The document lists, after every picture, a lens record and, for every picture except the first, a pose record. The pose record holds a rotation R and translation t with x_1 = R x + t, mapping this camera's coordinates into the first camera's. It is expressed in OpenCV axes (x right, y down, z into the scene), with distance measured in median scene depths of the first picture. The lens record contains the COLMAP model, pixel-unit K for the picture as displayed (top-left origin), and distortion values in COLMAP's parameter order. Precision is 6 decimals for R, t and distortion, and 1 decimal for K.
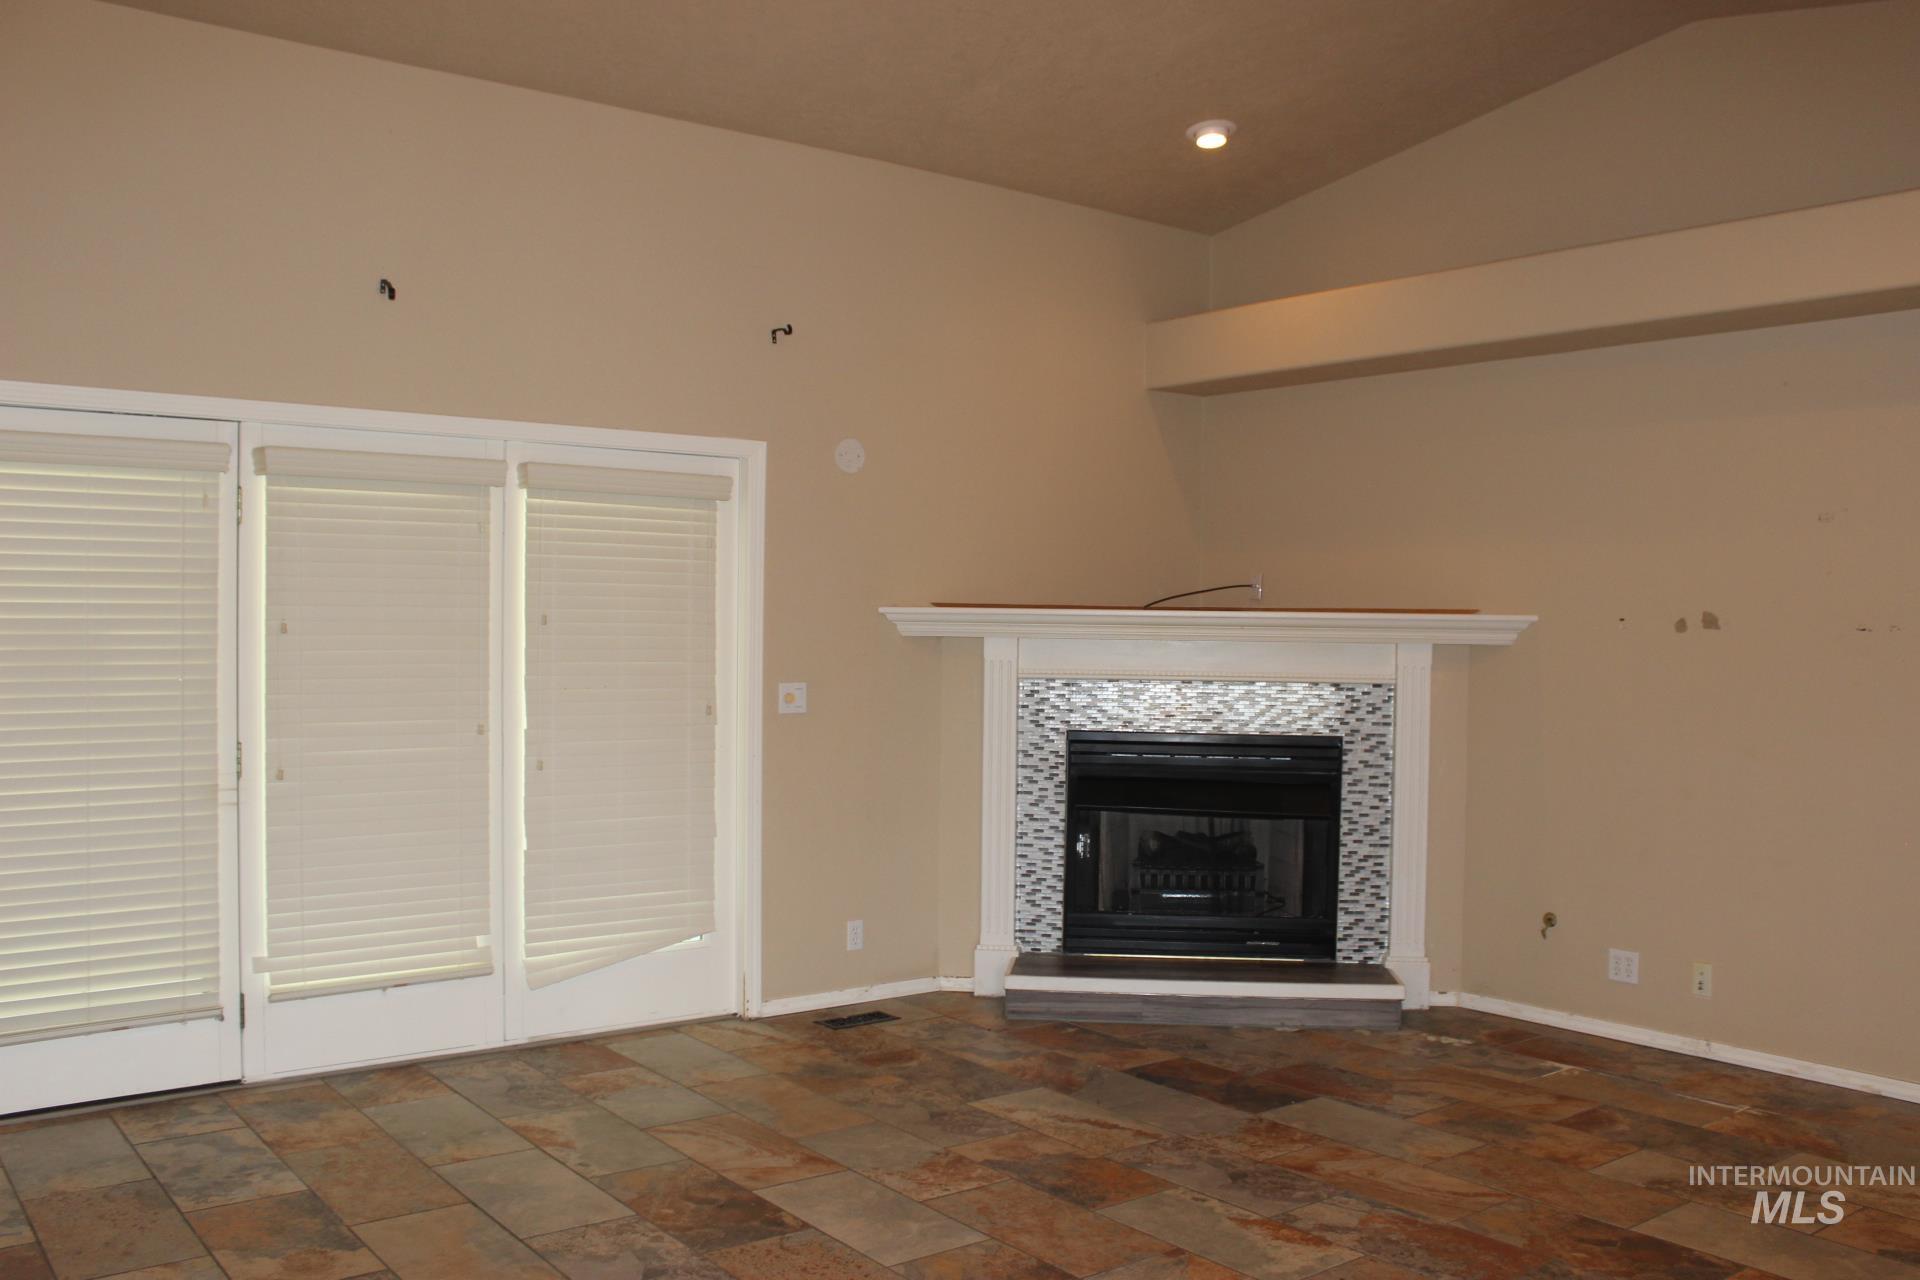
lens RADIAL K [[1673.5, 0, 969.2], [0, 1673.5, 640.8], [0, 0, 1]] dist [-0.130050, 0.086896]
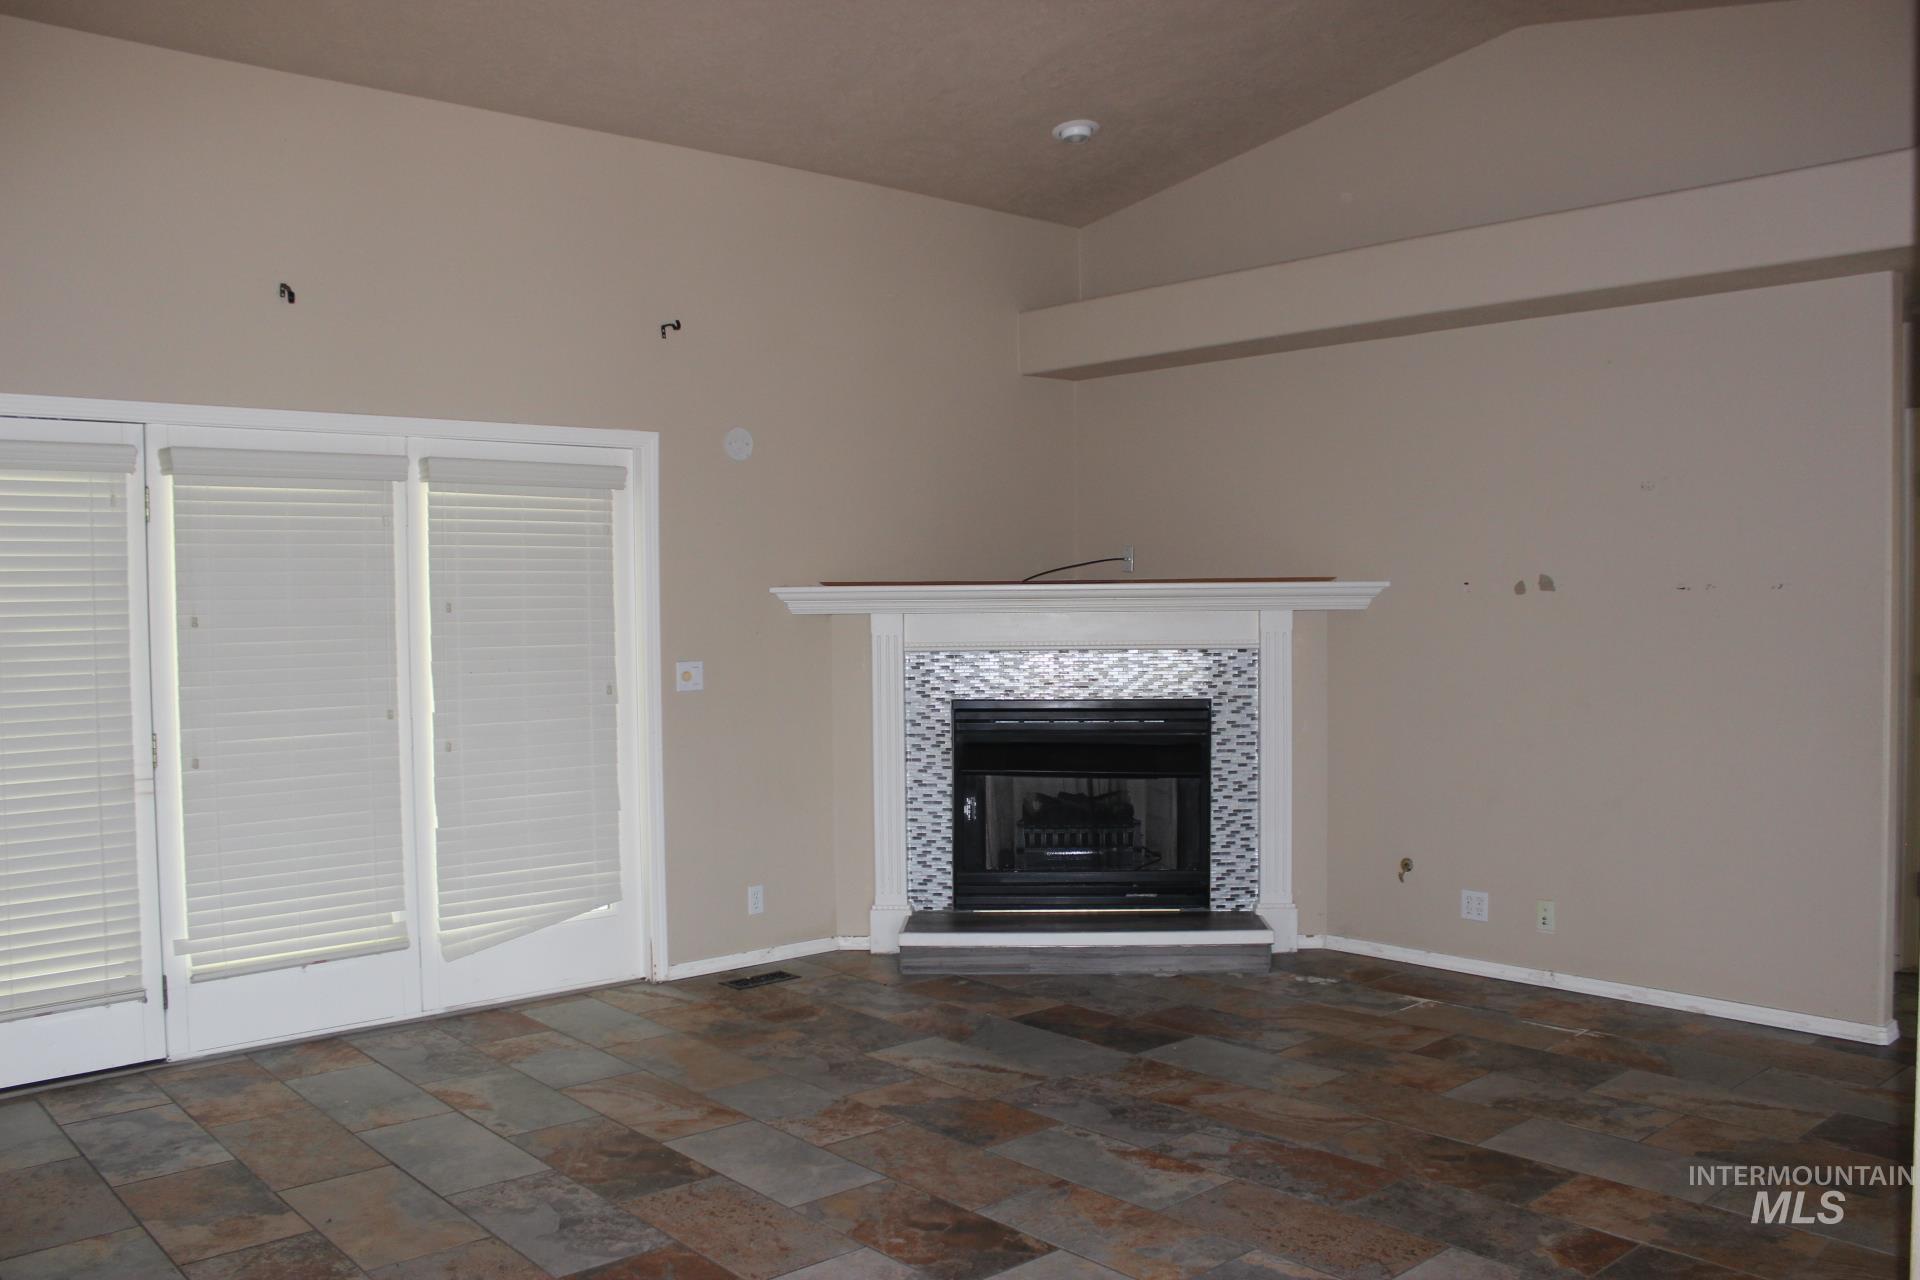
lens RADIAL K [[1606.7, 0, 973.1], [0, 1606.7, 641.8], [0, 0, 1]] dist [-0.143178, 0.108249]
pose [[0.997502, -0.024655, 0.066203, 0.006889], [0.023529, 0.999566, 0.017731, -0.001029], [-0.066611, -0.016129, 0.997649, -0.015862]]
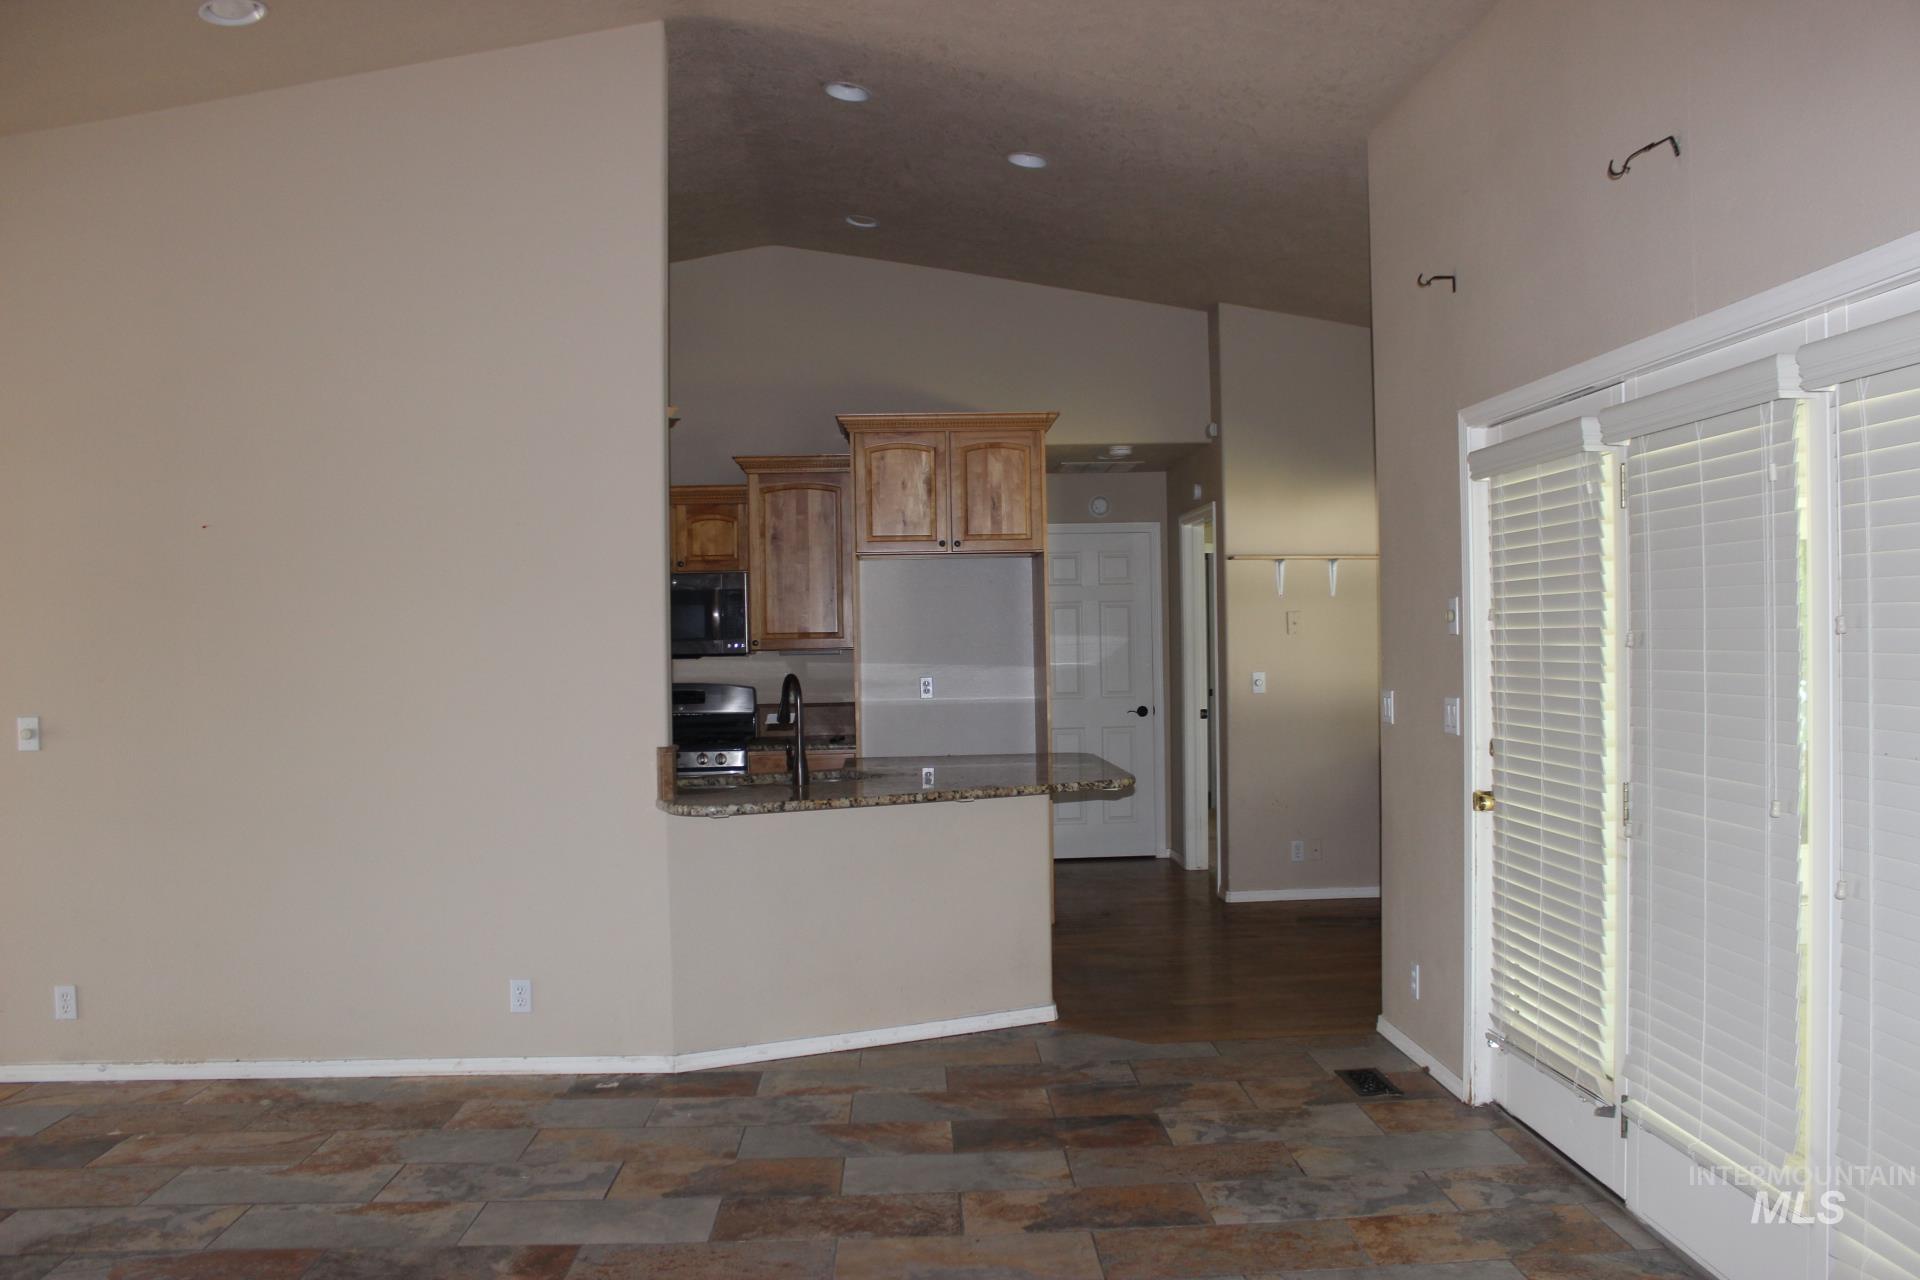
lens RADIAL K [[1606.7, 0, 1008.9], [0, 1606.7, 656.1], [0, 0, 1]] dist [-0.143178, 0.108249]
pose [[-0.571200, 0.012387, -0.820717, 0.338583], [0.000717, 0.999893, 0.014592, -0.010324], [0.820811, 0.007746, -0.571148, 1.133326]]
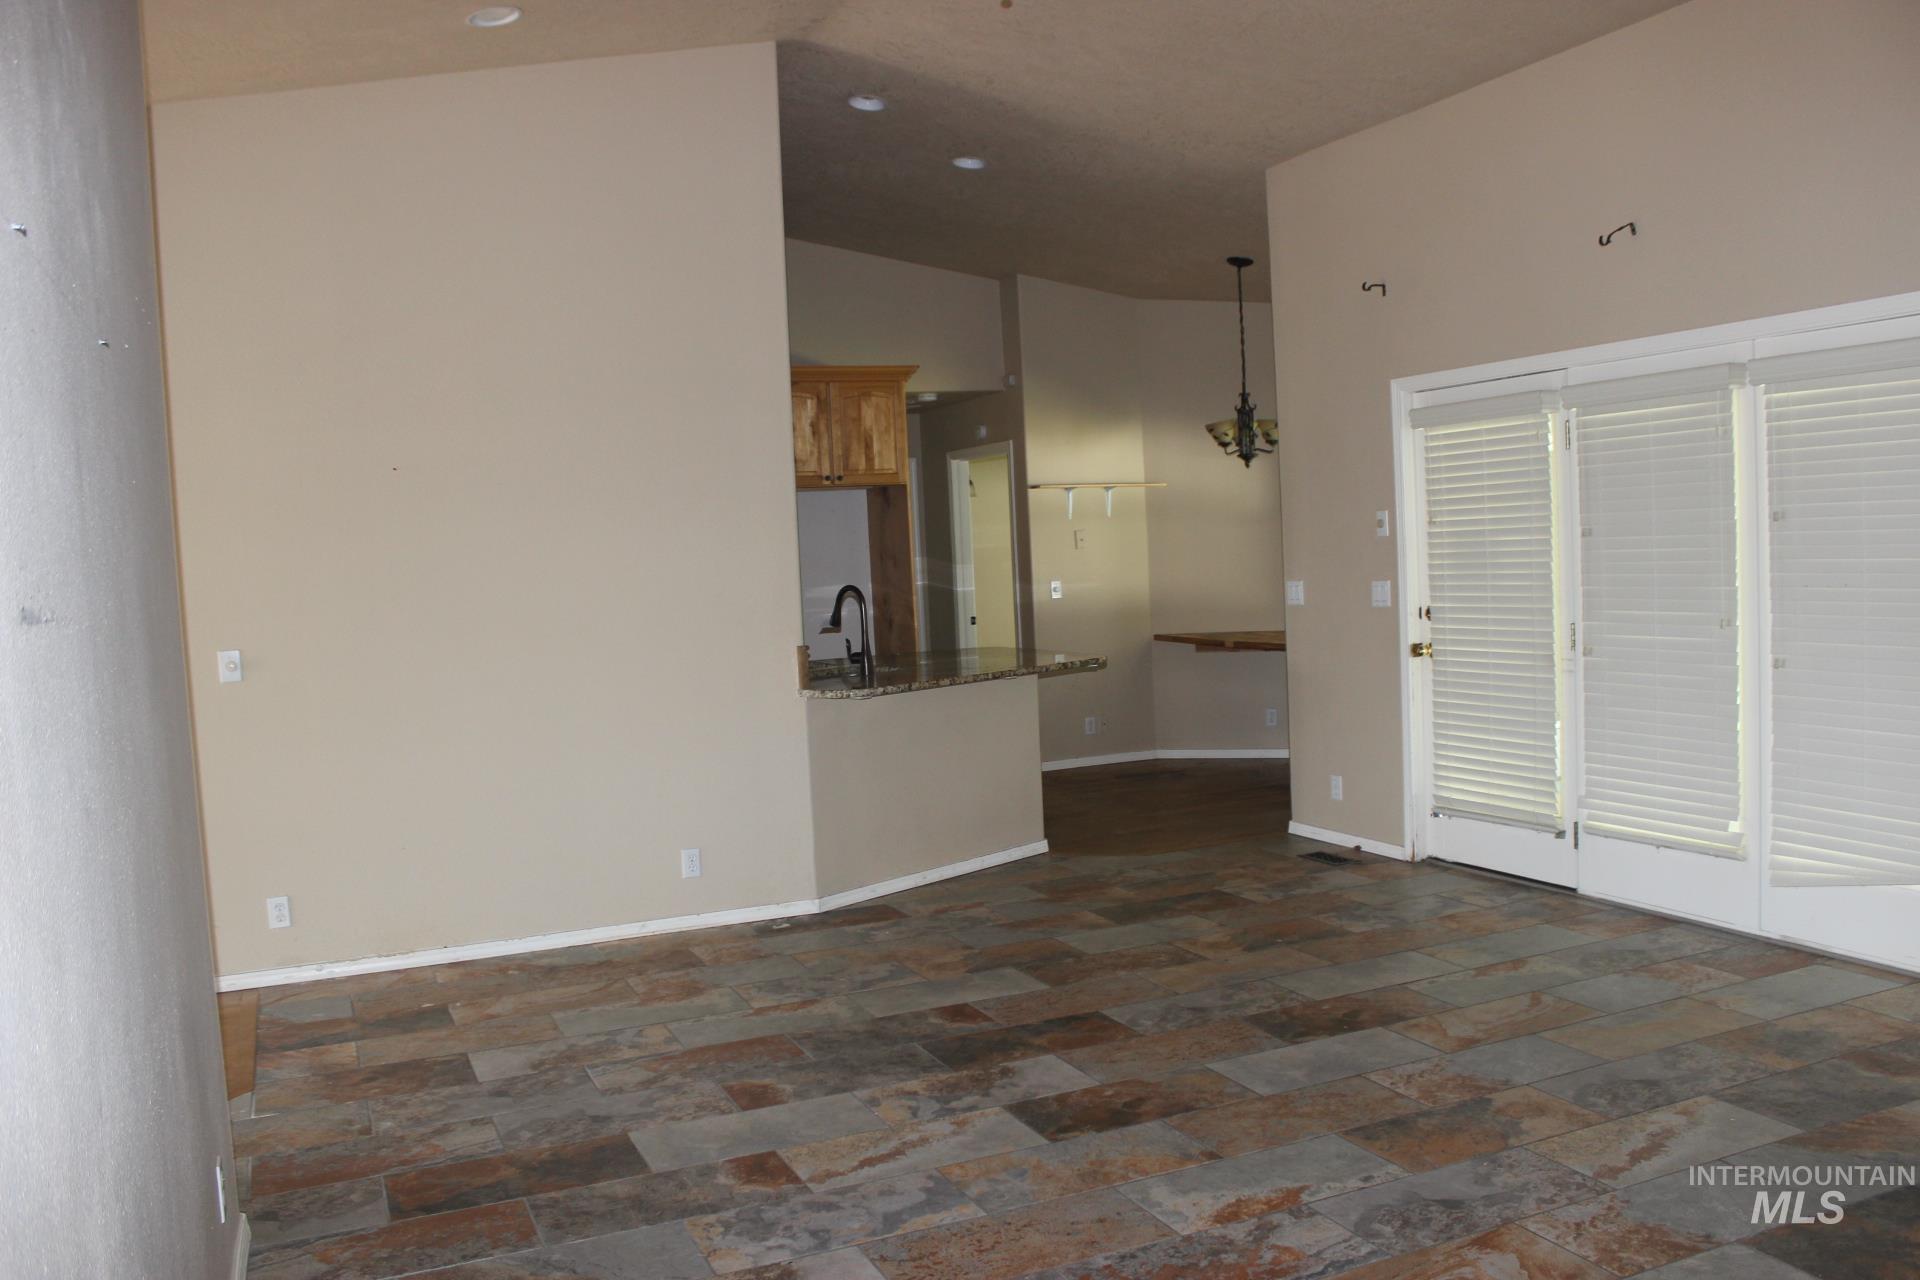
lens RADIAL K [[1606.7, 0, 1000.3], [0, 1606.7, 665.9], [0, 0, 1]] dist [-0.143178, 0.108249]
pose [[-0.233716, 0.073231, -0.969543, 0.800499], [0.032241, 0.997195, 0.067547, -0.001715], [0.971770, -0.015472, -0.235421, 0.815243]]
